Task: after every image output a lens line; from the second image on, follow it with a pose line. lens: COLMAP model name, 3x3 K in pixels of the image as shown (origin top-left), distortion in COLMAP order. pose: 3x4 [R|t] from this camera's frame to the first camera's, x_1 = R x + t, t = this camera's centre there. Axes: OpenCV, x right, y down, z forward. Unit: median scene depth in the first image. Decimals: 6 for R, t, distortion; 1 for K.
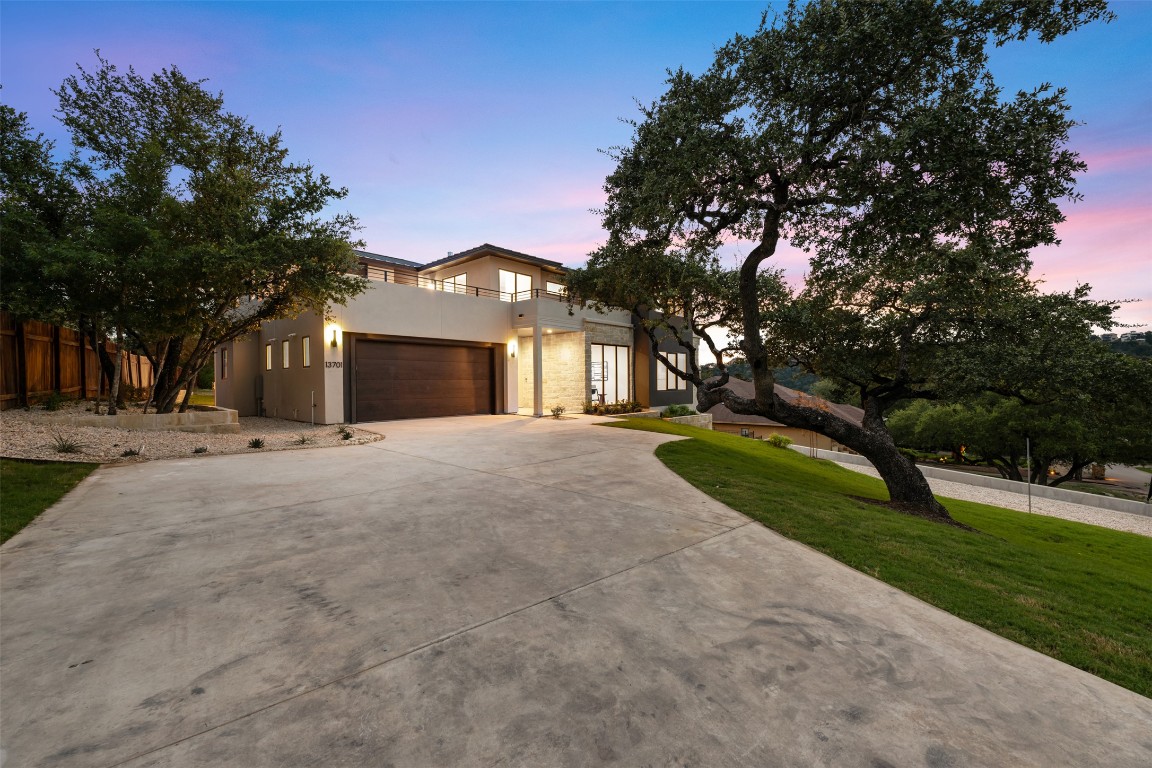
lens RADIAL K [[459.4, 0, 576.0], [0, 459.4, 384.0], [0, 0, 1]] dist [-0.000526, 0.000160]
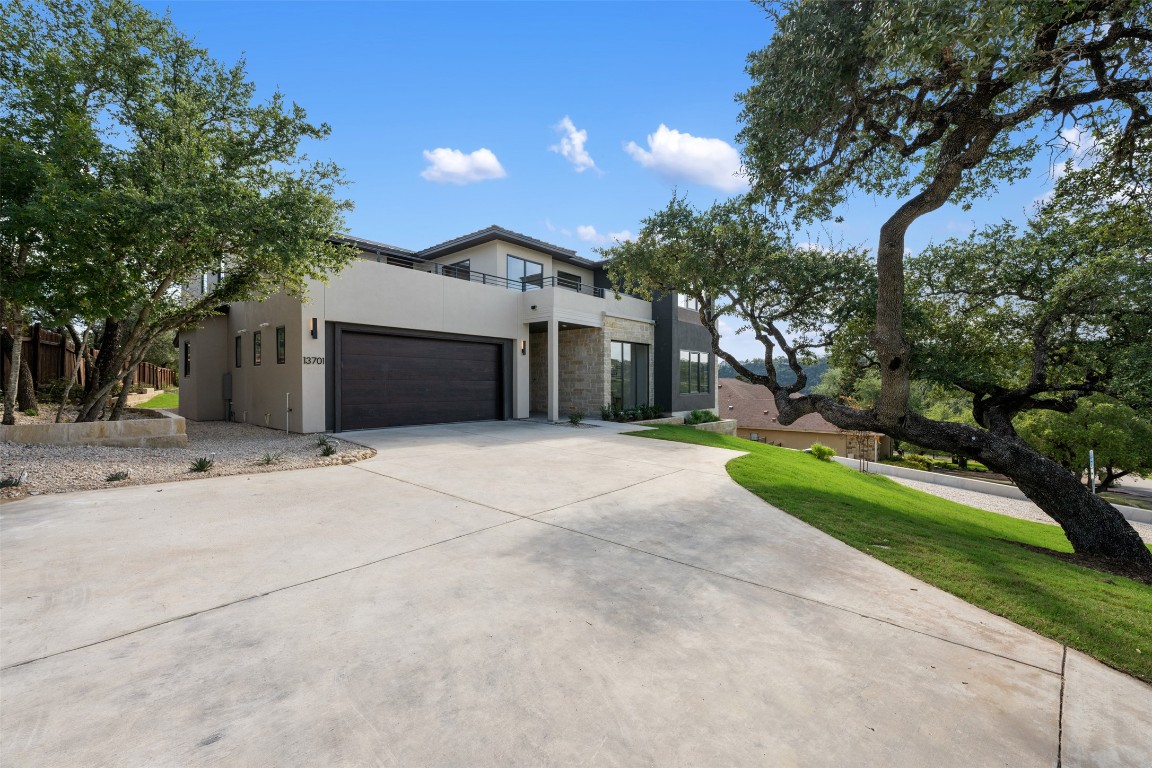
lens RADIAL K [[459.4, 0, 576.0], [0, 459.4, 384.0], [0, 0, 1]] dist [-0.000526, 0.000160]
pose [[0.999750, 0.008840, 0.020526, -0.109920], [-0.008800, 0.999959, -0.002043, -0.004448], [-0.020544, 0.001862, 0.999787, 0.248889]]
